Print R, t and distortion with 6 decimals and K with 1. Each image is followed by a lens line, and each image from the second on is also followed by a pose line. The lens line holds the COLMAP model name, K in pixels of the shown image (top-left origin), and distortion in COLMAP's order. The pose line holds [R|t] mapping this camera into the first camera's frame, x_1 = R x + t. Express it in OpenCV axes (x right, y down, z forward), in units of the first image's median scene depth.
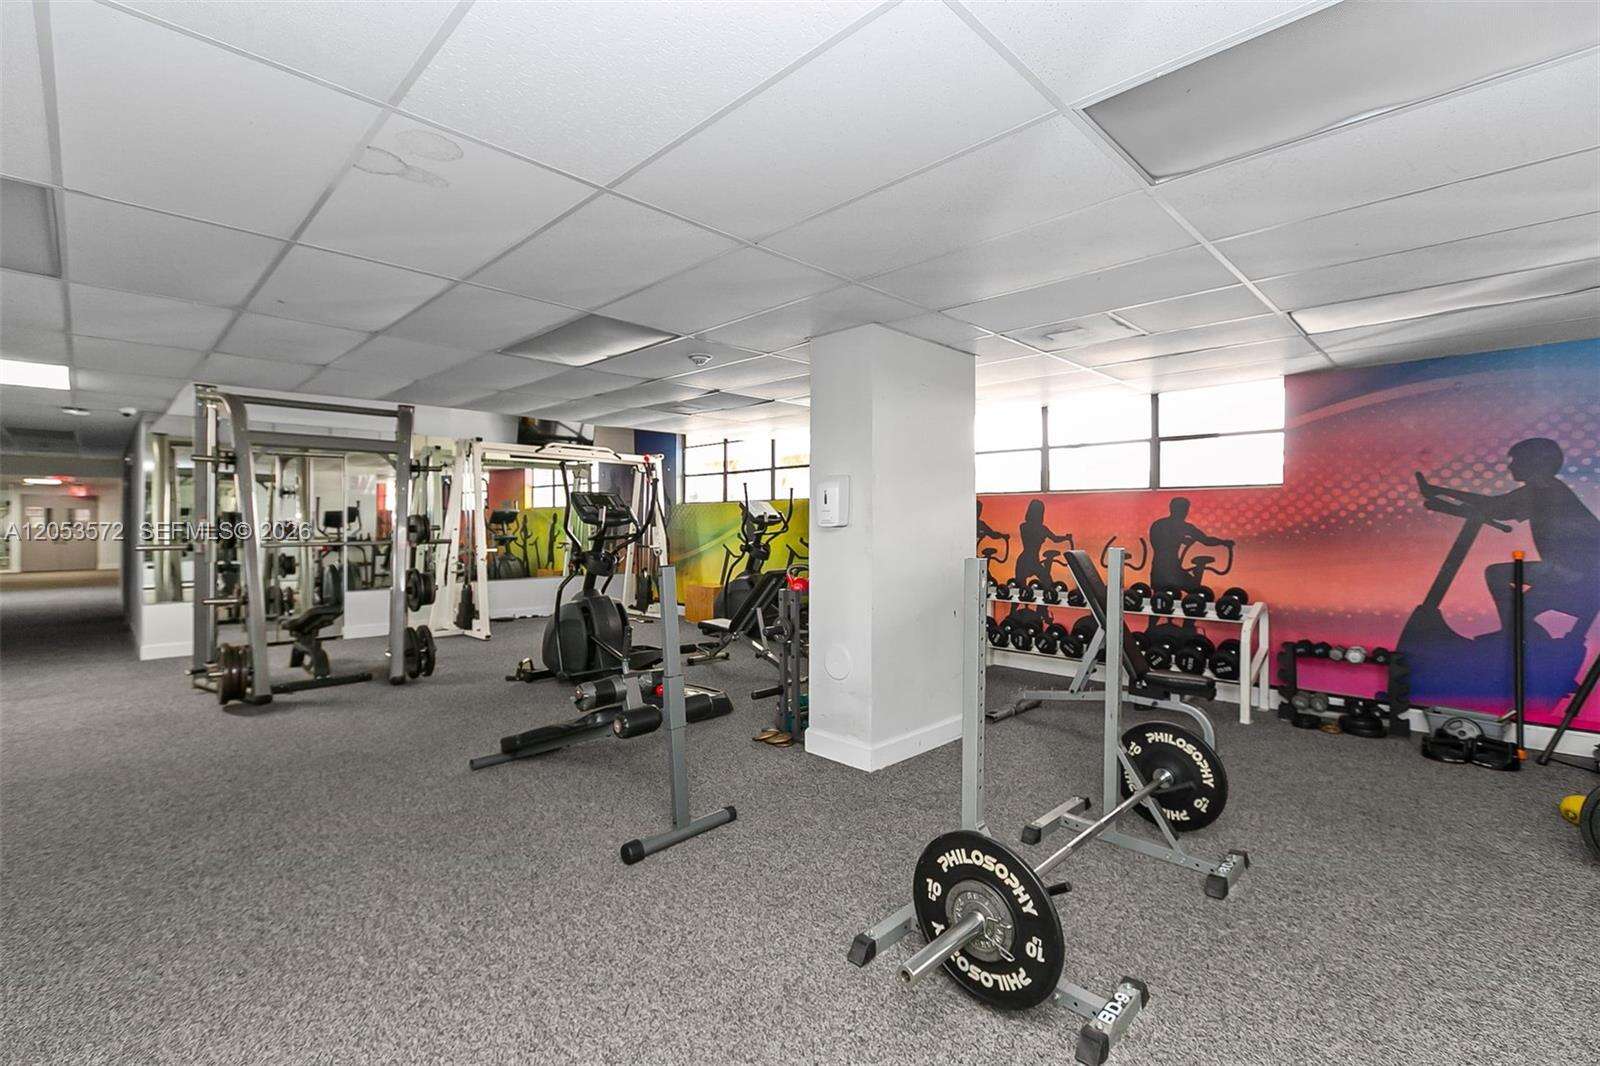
lens RADIAL K [[716.2, 0, 786.3], [0, 716.2, 512.5], [0, 0, 1]] dist [0.004300, -0.001409]
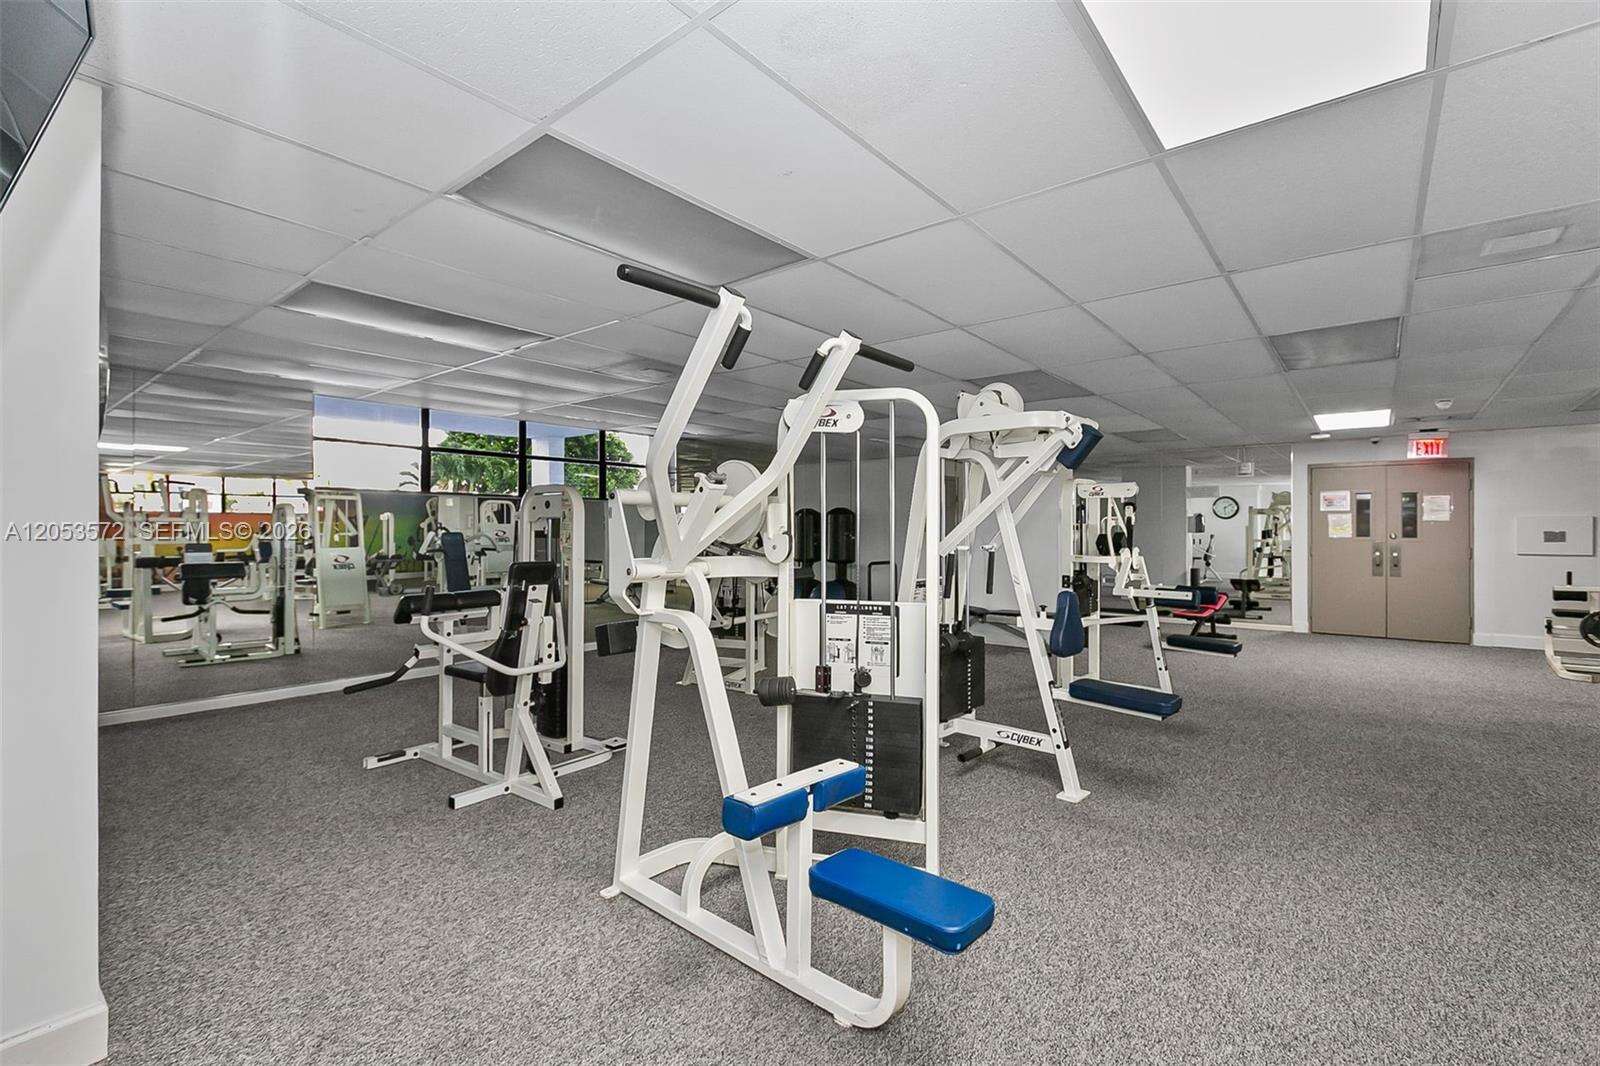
lens RADIAL K [[716.2, 0, 807.7], [0, 716.2, 533.7], [0, 0, 1]] dist [0.004300, -0.001409]
pose [[0.126170, 0.007267, -0.991982, -3.717497], [0.007784, 0.999935, 0.008316, 0.076749], [0.991978, -0.008771, 0.126105, 3.559656]]
